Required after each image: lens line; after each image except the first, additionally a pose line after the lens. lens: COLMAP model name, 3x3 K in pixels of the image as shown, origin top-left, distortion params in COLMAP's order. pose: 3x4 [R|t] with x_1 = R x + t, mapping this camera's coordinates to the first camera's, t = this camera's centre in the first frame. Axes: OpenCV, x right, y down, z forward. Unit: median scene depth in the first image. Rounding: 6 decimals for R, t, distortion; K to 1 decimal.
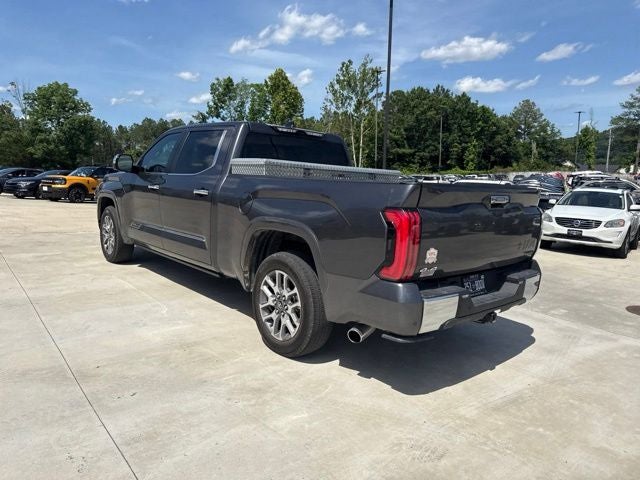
lens RADIAL K [[448.8, 0, 322.8], [0, 448.8, 240.9], [0, 0, 1]] dist [0.071132, -0.104951]
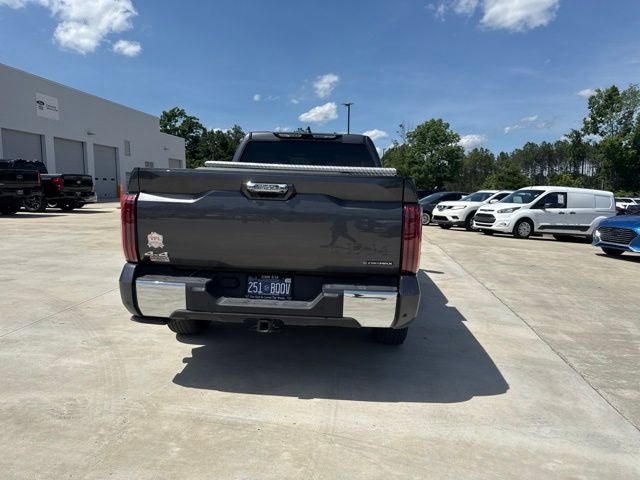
lens RADIAL K [[452.0, 0, 322.8], [0, 452.0, 239.2], [0, 0, 1]] dist [0.034502, -0.044618]
pose [[0.698590, 0.052614, -0.713585, 0.040446], [-0.094965, 0.995288, -0.019585, 0.000508], [0.709192, 0.081447, 0.700294, 0.018220]]
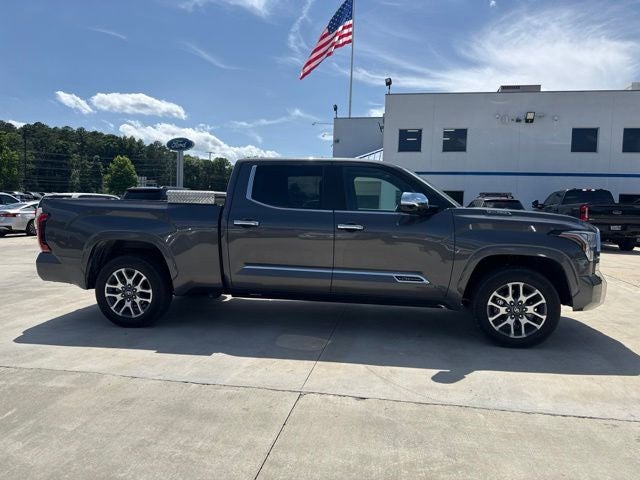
lens RADIAL K [[452.0, 0, 322.8], [0, 452.0, 239.2], [0, 0, 1]] dist [0.034502, -0.044618]
pose [[-0.760168, -0.015677, -0.649537, 0.032659], [-0.149066, 0.977250, 0.150869, -0.014892], [0.632395, 0.211510, -0.745211, 0.115845]]
